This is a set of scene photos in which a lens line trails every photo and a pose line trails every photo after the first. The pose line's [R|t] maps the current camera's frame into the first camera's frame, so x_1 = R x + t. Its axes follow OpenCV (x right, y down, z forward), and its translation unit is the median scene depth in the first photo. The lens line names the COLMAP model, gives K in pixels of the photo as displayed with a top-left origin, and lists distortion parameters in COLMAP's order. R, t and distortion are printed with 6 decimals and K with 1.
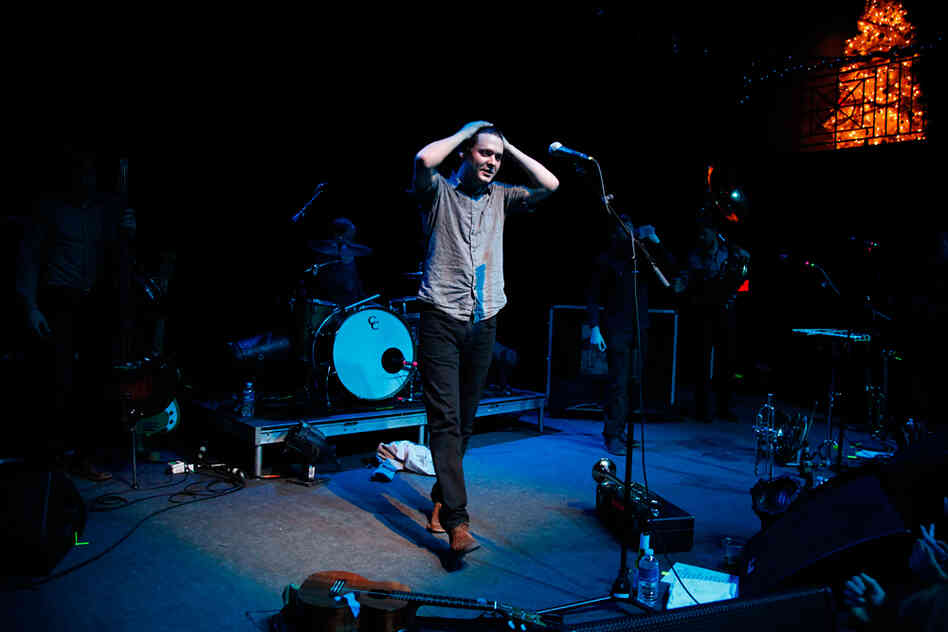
lens RADIAL K [[663.7, 0, 468.7], [0, 663.7, 323.6], [0, 0, 1]] dist [-0.115168, 0.056062]
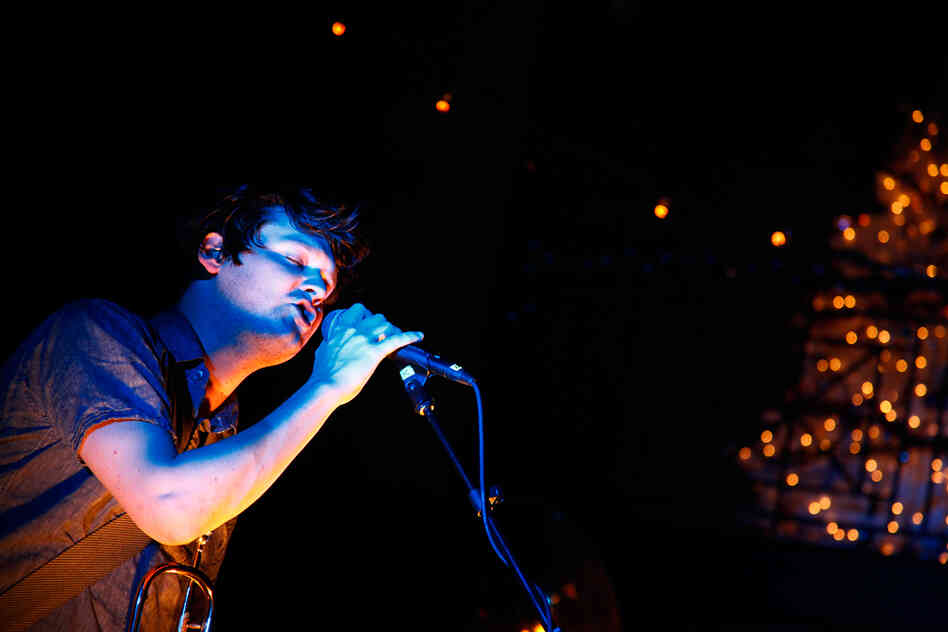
lens RADIAL K [[2687.4, 0, 473.3], [0, 2687.4, 318.7], [0, 0, 1]] dist [0.812684, 0.000000]
pose [[0.868738, 0.266516, 0.417449, -0.137644], [-0.142293, 0.941642, -0.305061, 0.053013], [-0.474391, 0.205618, 0.855964, -0.094908]]
